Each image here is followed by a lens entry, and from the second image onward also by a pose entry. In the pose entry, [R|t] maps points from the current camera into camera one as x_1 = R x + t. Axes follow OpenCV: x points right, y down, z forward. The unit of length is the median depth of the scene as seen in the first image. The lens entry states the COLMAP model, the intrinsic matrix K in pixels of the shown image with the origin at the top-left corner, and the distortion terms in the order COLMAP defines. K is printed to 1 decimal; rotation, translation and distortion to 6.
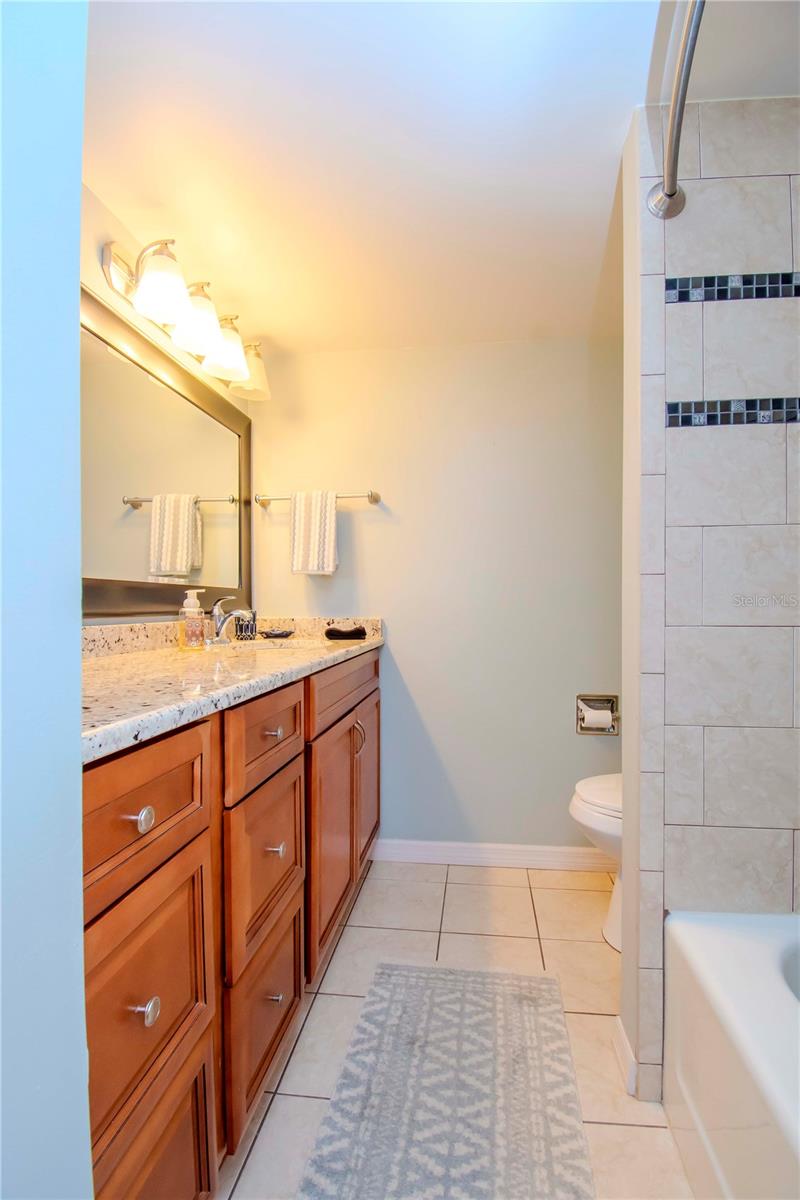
lens RADIAL K [[542.3, 0, 373.2], [0, 542.3, 608.4], [0, 0, 1]] dist [0.011454, -0.017972]
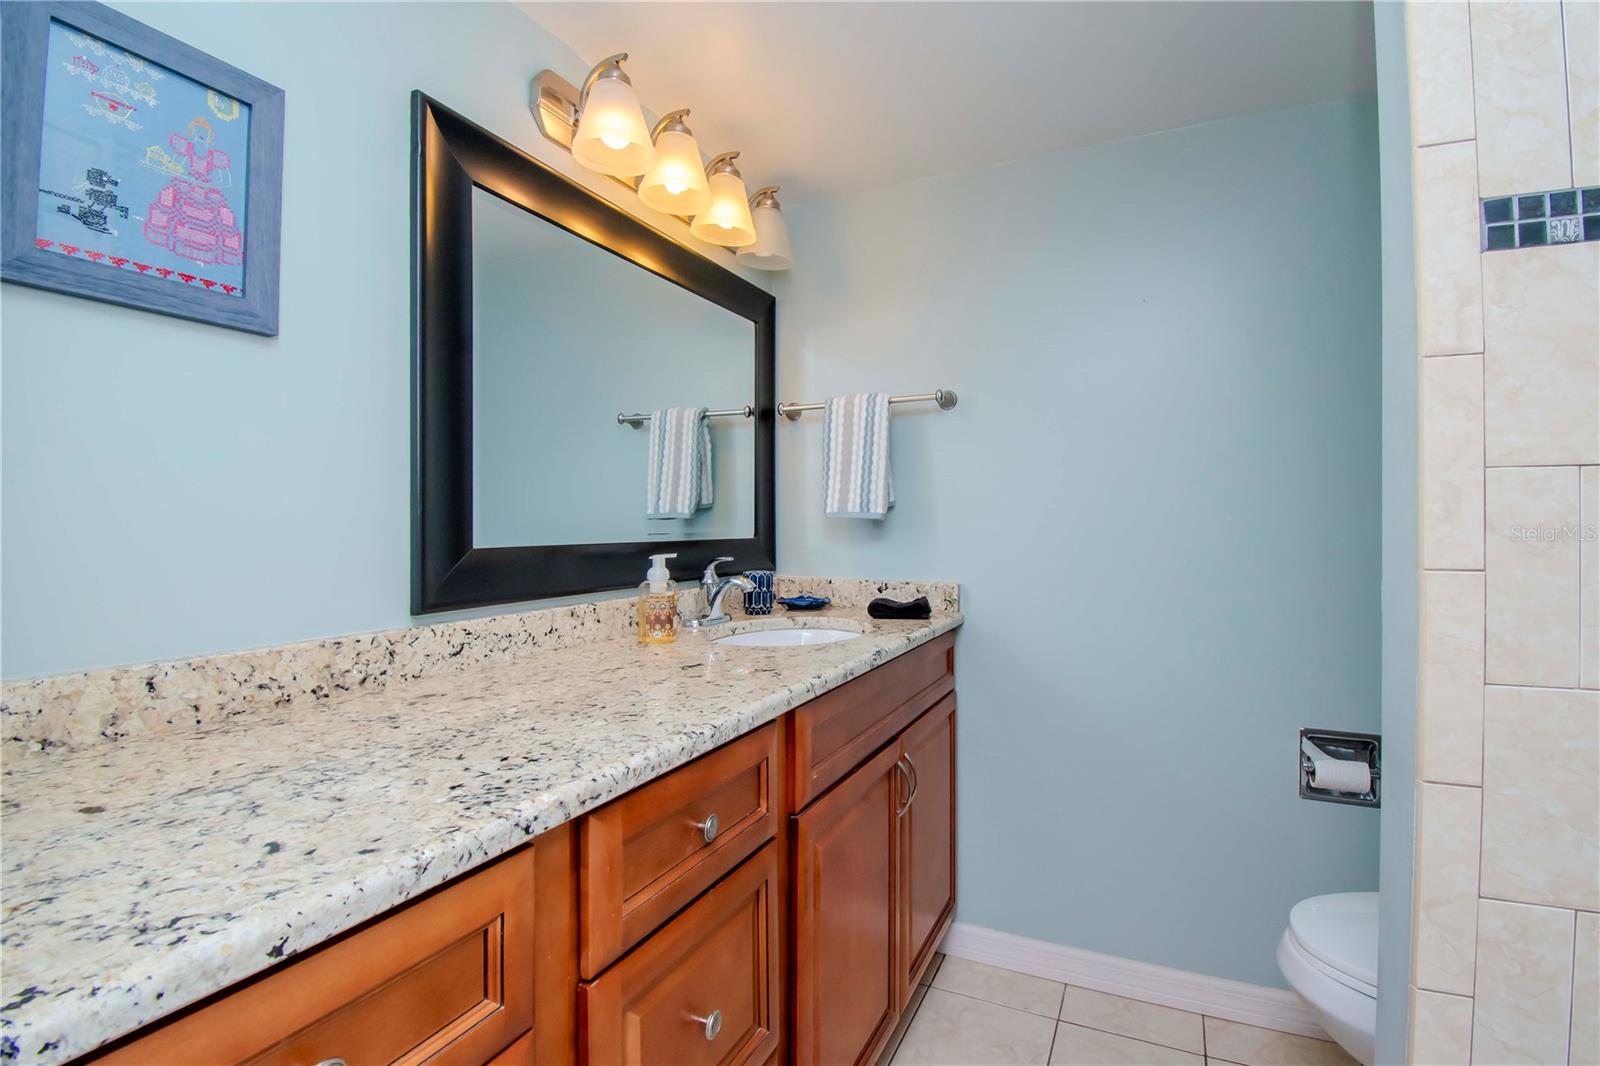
lens RADIAL K [[723.1, 0, 794.8], [0, 723.1, 536.4], [0, 0, 1]] dist [0.011454, -0.017972]
pose [[0.963478, -0.004850, -0.267743, 0.074604], [0.005073, 0.999987, 0.000142, -0.051135], [0.267739, -0.001495, 0.963490, 0.138266]]
